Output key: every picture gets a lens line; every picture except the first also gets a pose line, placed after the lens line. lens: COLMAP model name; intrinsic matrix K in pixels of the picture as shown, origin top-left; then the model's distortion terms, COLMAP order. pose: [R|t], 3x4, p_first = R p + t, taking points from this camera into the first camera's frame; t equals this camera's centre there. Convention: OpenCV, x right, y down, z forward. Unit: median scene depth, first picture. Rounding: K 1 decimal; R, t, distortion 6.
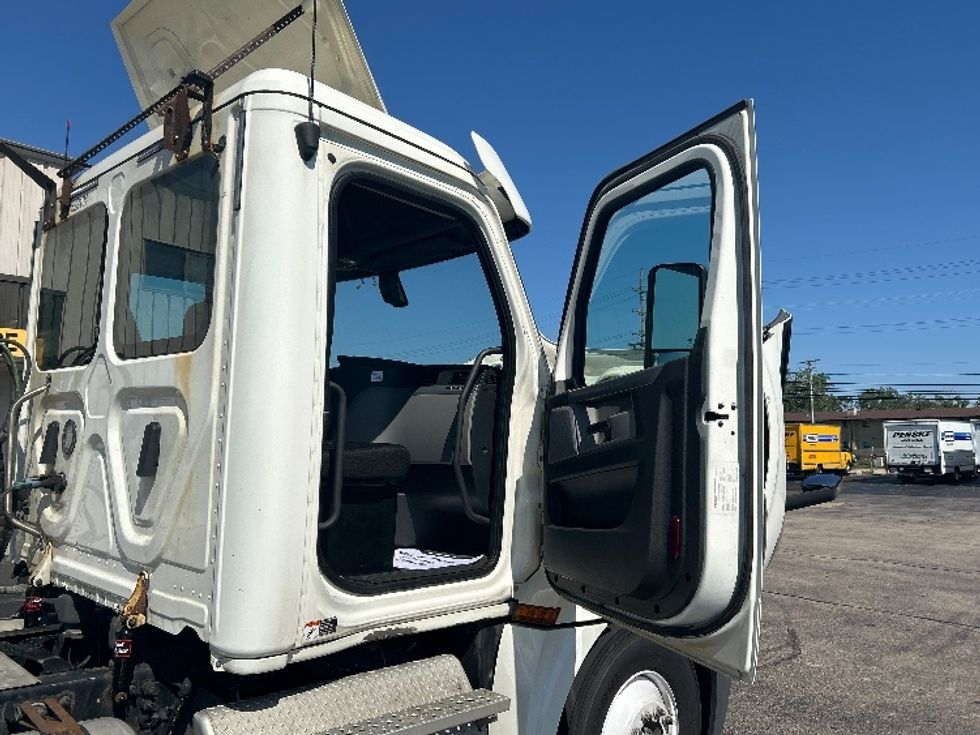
lens RADIAL K [[810.5, 0, 523.2], [0, 810.5, 368.8], [0, 0, 1]] dist [-0.009368, -0.006804]
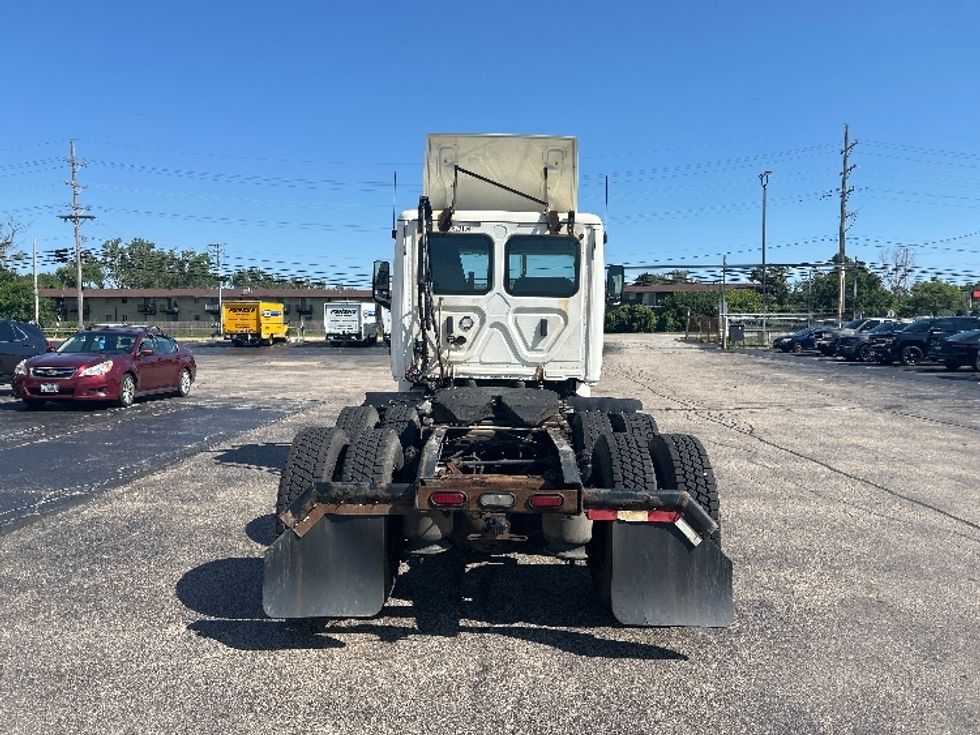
lens RADIAL K [[725.9, 0, 490.0], [0, 725.9, 367.5], [0, 0, 1]] dist [0.030576, -0.003773]
pose [[0.736478, -0.043627, 0.675053, -2.187613], [-0.066238, 0.988472, 0.136148, -0.101305], [-0.673210, -0.144984, 0.725098, -0.808012]]
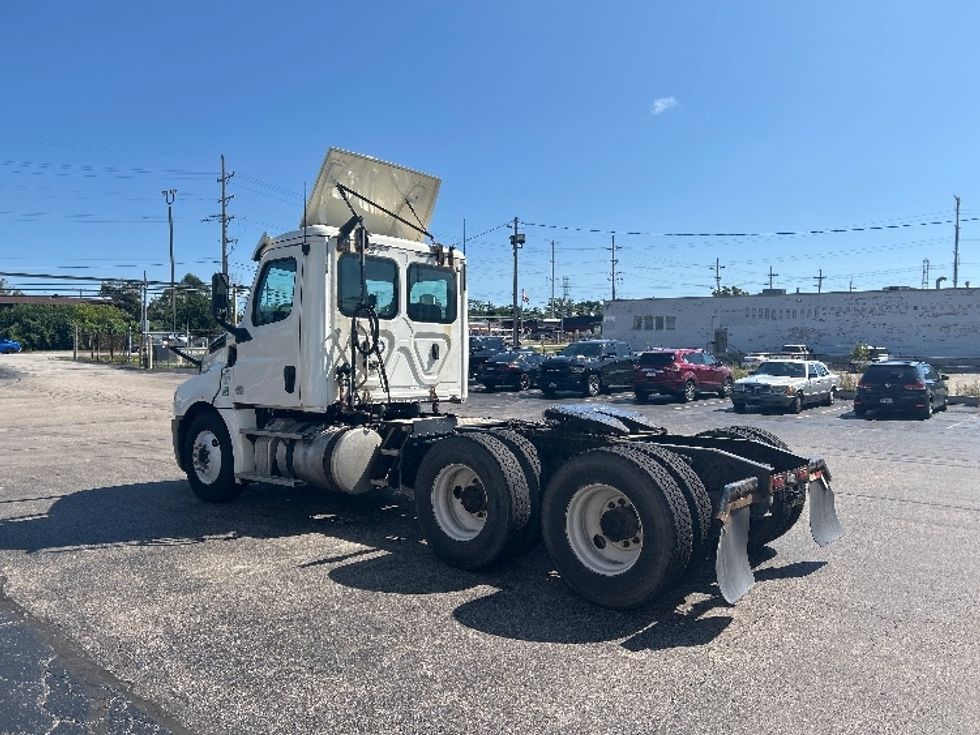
lens RADIAL K [[725.9, 0, 490.0], [0, 725.9, 367.5], [0, 0, 1]] dist [0.030576, -0.003773]
pose [[-0.046518, -0.036668, 0.998244, -3.012331], [-0.107411, 0.993716, 0.031497, 0.039455], [-0.993126, -0.105757, -0.050165, 0.788754]]
